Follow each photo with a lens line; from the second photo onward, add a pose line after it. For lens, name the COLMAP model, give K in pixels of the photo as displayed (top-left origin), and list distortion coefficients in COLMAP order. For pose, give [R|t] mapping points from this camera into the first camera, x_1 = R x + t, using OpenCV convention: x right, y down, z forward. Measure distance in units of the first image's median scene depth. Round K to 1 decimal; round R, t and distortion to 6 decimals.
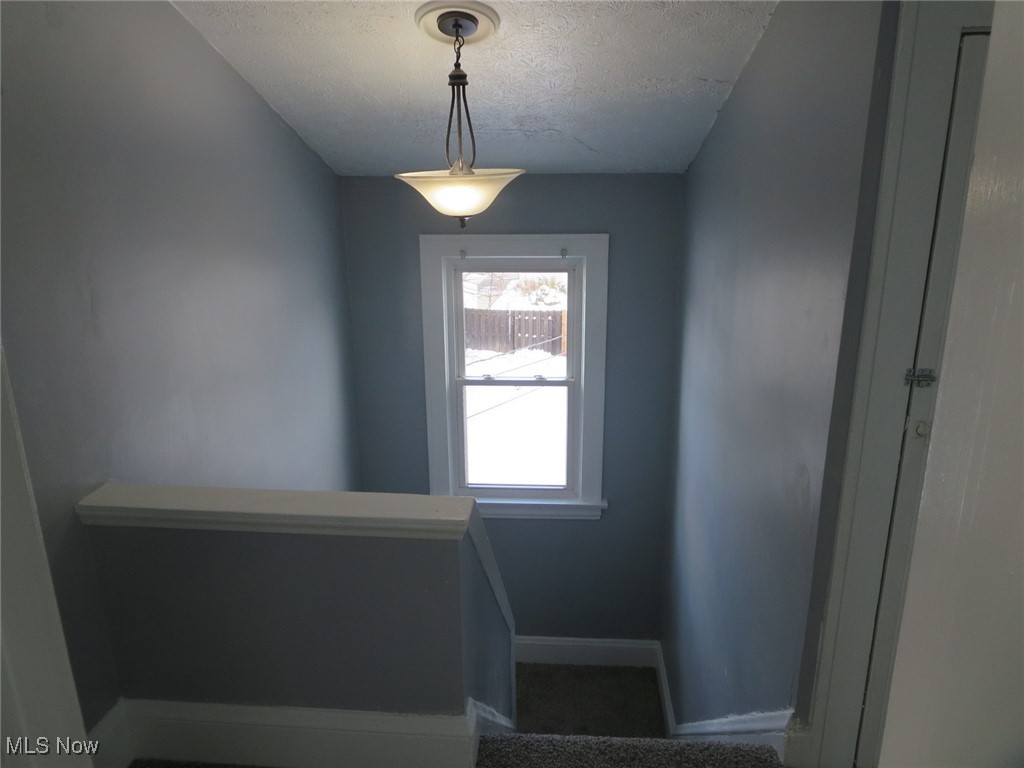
lens RADIAL K [[727.3, 0, 512.0], [0, 727.3, 384.0], [0, 0, 1]] dist [0.003785, 0.003946]
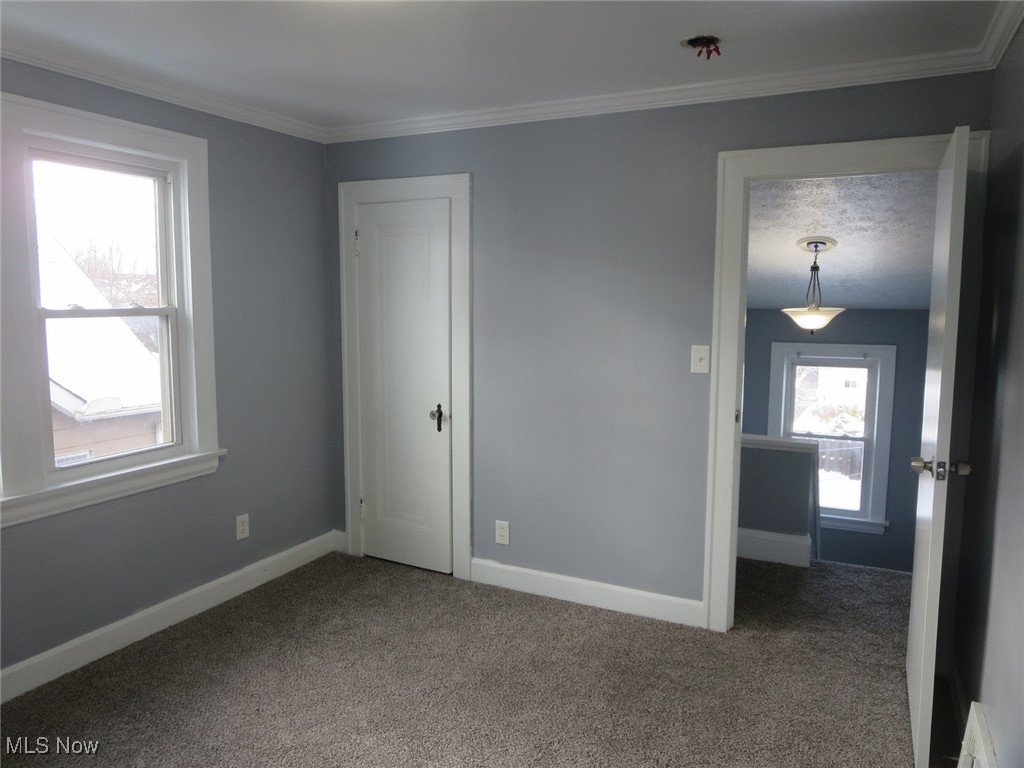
lens RADIAL K [[725.2, 0, 507.3], [0, 725.2, 380.5], [0, 0, 1]] dist [-0.029987, 0.008047]
pose [[0.921492, 0.056073, -0.384327, -0.056314], [-0.120223, 0.982105, -0.144967, 0.257640], [0.369321, 0.179791, 0.911744, -0.956485]]
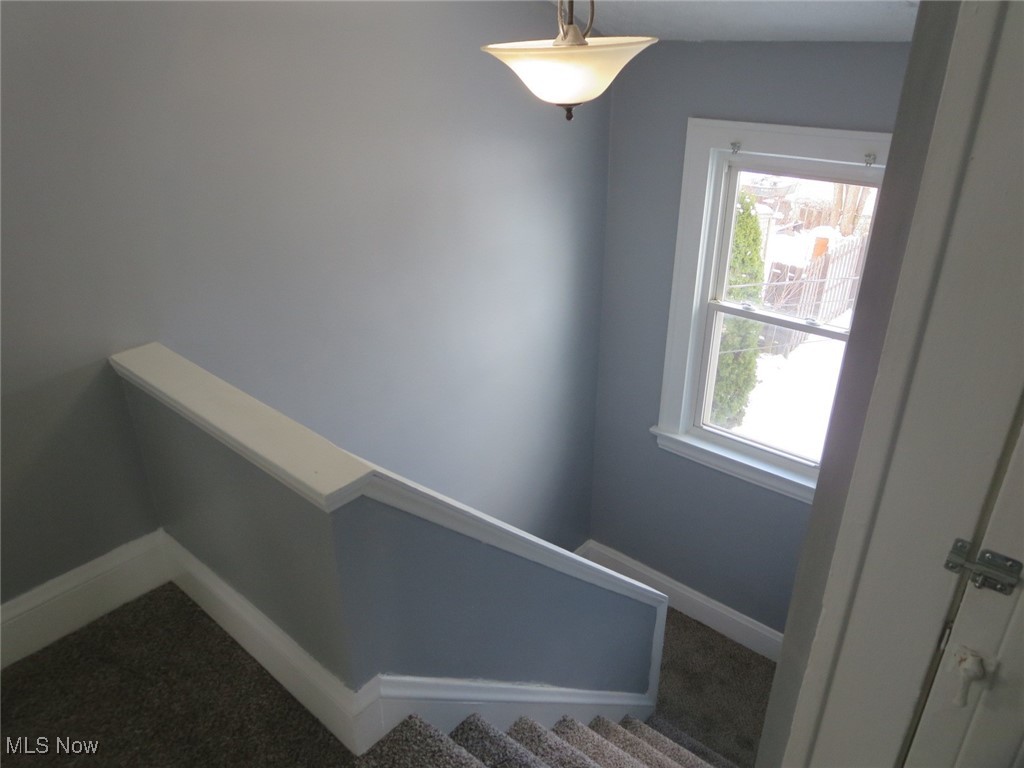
lens RADIAL K [[727.3, 0, 512.0], [0, 727.3, 384.0], [0, 0, 1]] dist [0.003785, 0.003946]
pose [[0.801252, 0.272797, -0.532520, 0.291525], [-0.175080, 0.957956, 0.227305, -0.091225], [0.572139, -0.088895, 0.815325, 0.260615]]
